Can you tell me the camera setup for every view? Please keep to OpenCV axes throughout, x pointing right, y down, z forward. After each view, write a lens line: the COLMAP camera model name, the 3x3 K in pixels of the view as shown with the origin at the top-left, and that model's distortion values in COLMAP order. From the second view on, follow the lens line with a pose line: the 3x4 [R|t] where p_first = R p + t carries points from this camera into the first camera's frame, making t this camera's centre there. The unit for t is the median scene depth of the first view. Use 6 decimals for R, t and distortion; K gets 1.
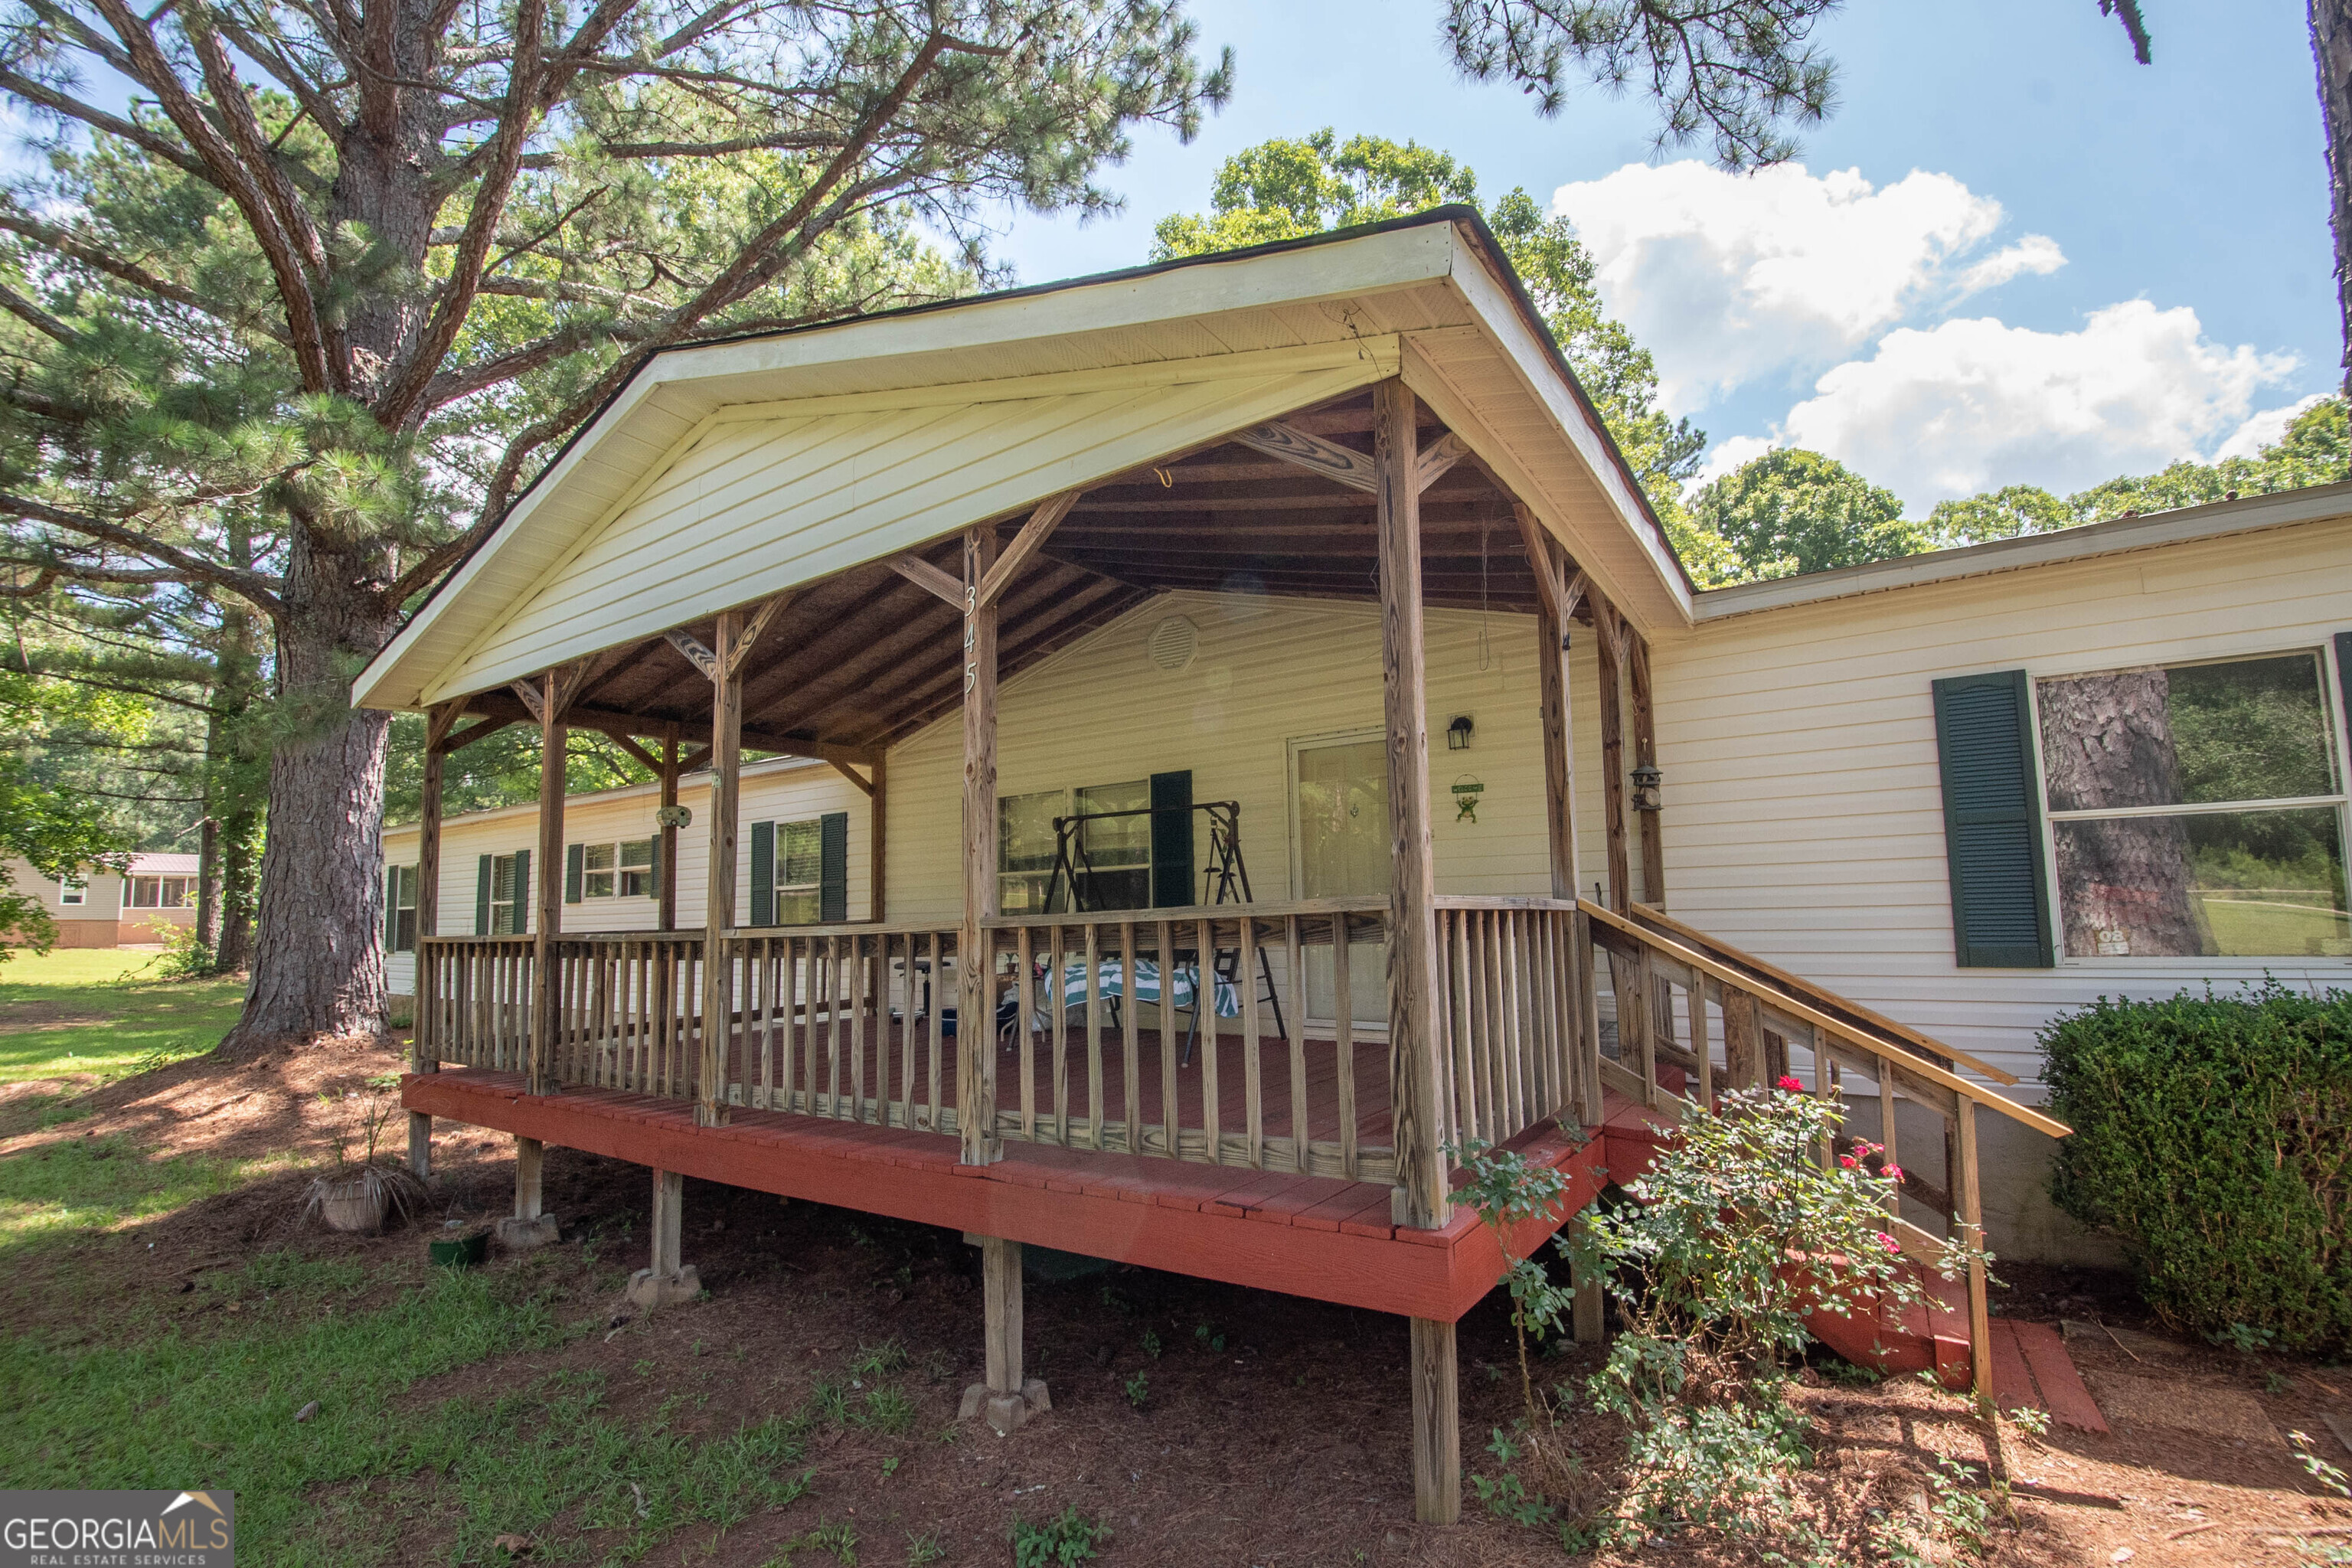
lens RADIAL K [[1023.7, 0, 1178.2], [0, 1023.7, 815.4], [0, 0, 1]] dist [0.014279, -0.022541]
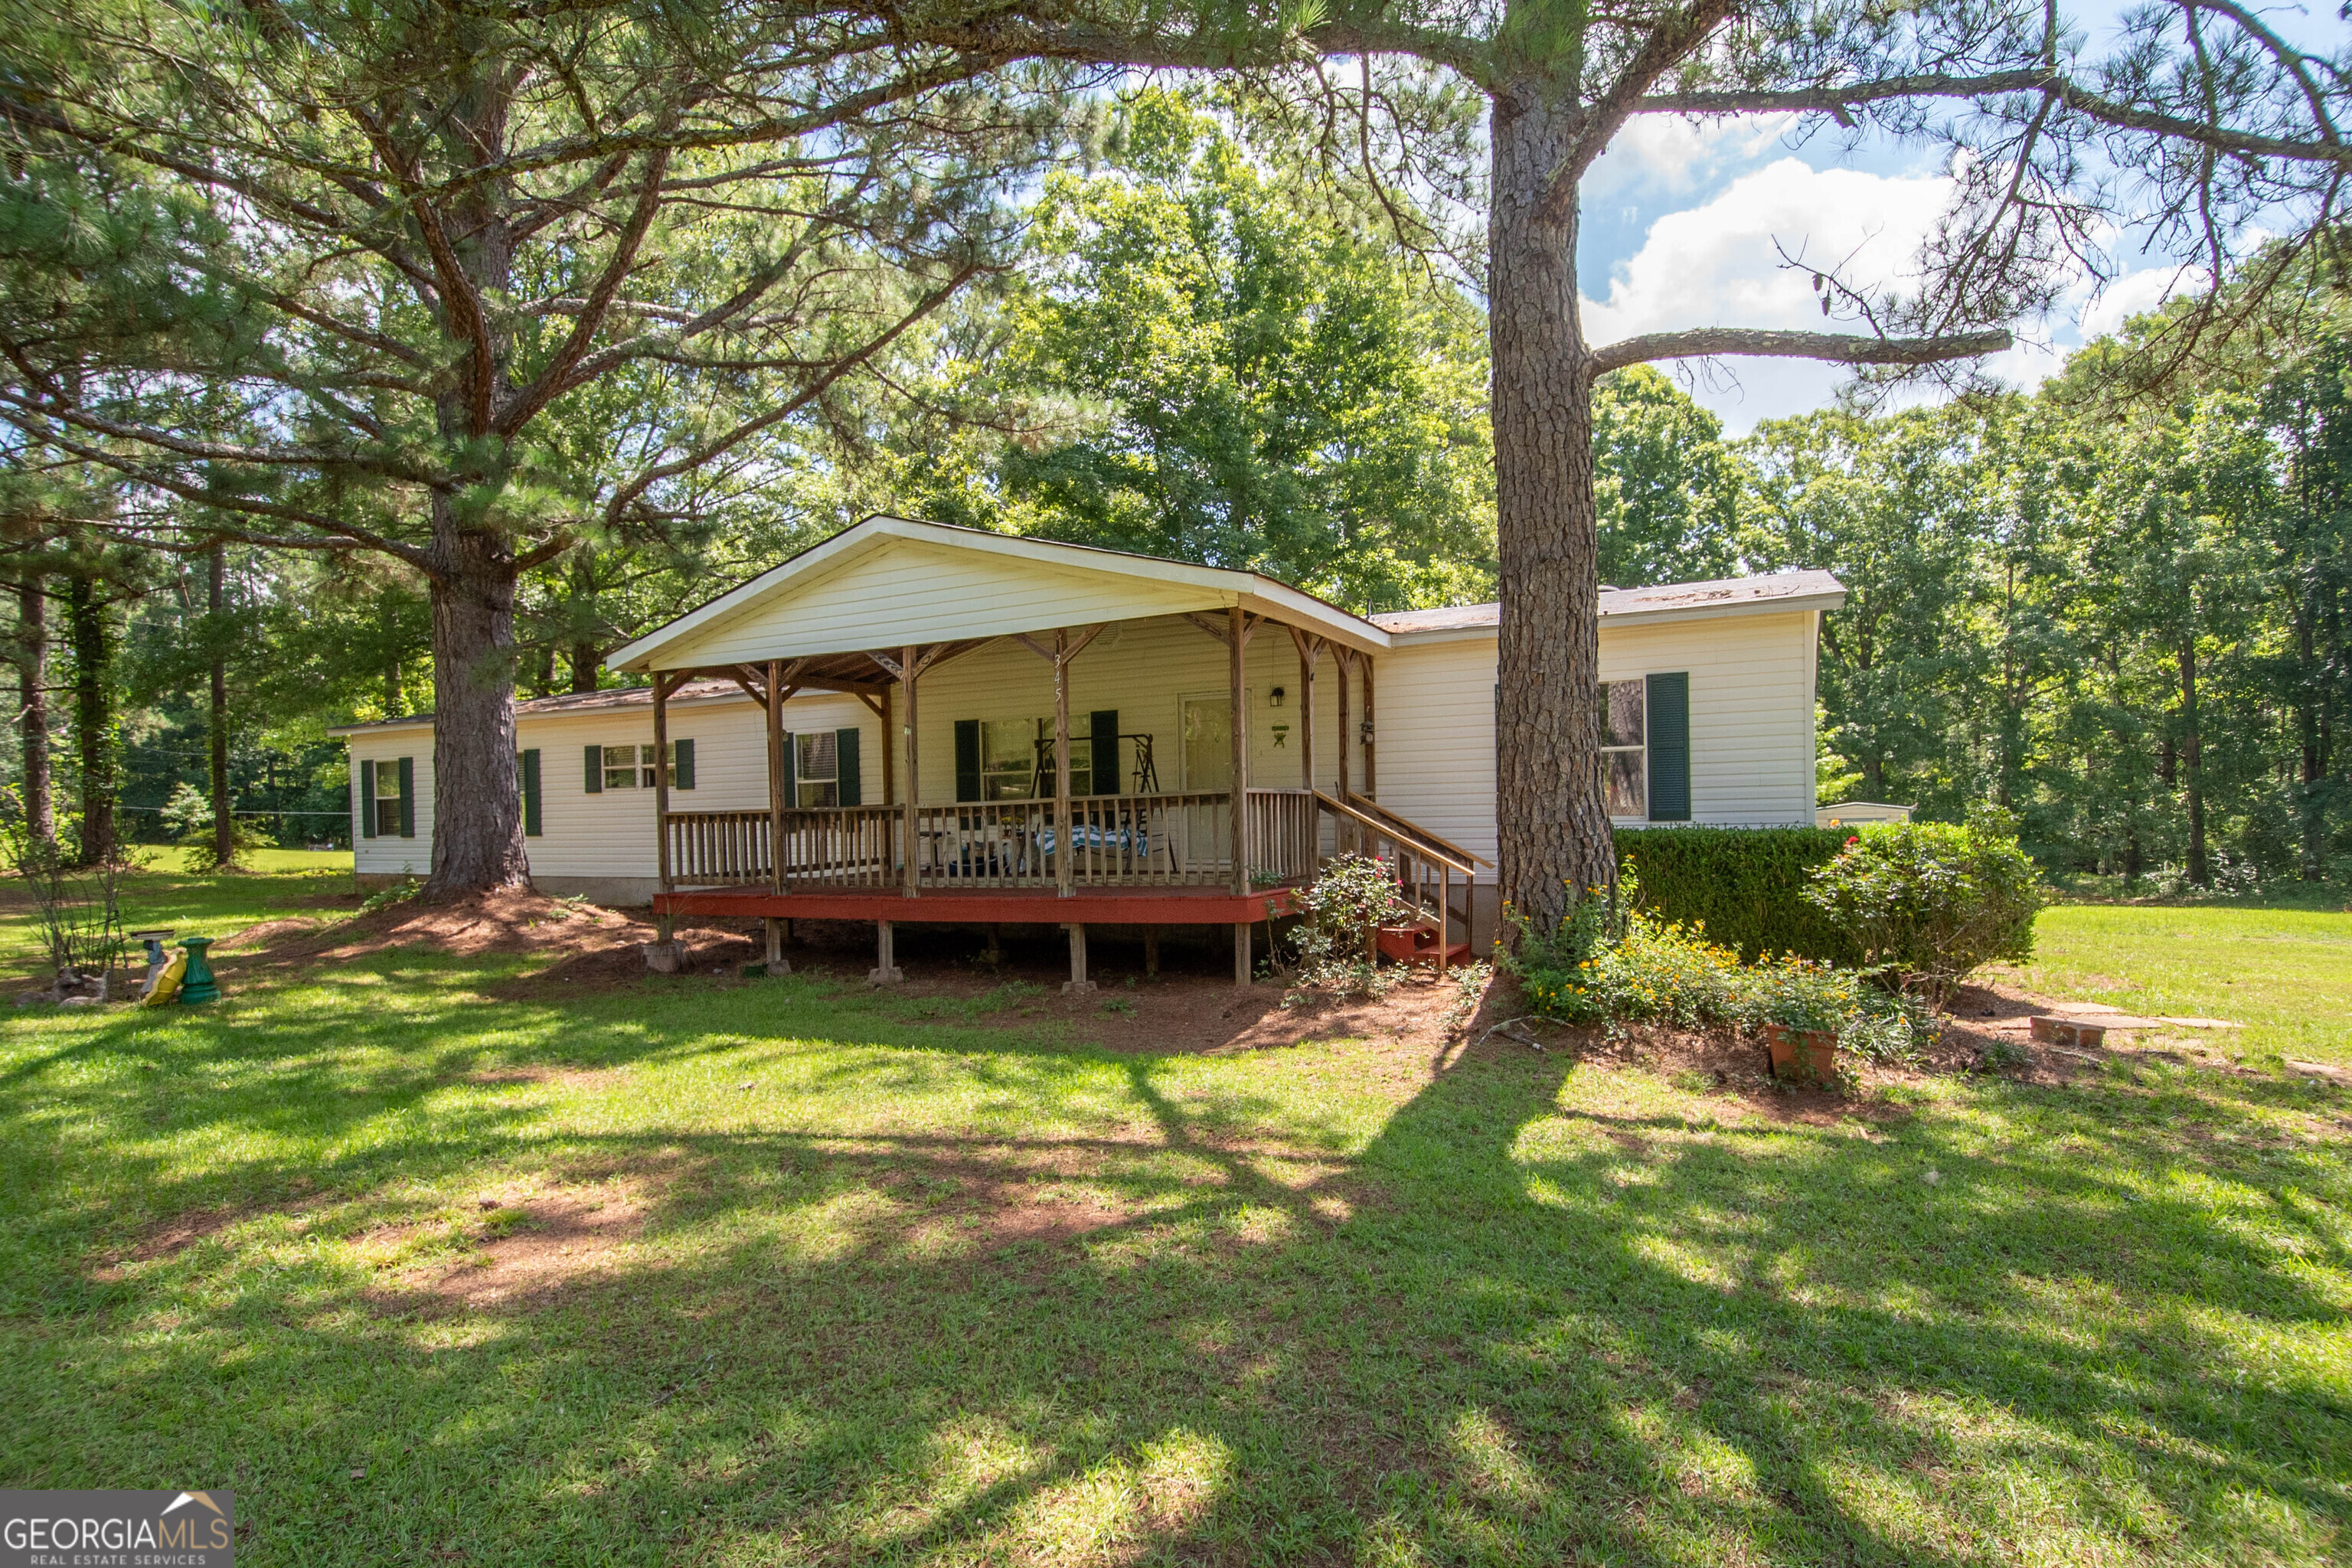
lens RADIAL K [[1222.9, 0, 1176.0], [0, 1222.9, 784.0], [0, 0, 1]] dist [0.000655, 0.000048]
pose [[0.989902, 0.002135, 0.141736, -0.142978], [-0.012773, 0.997163, 0.074184, -0.061528], [-0.141176, -0.075245, 0.987121, -0.778479]]
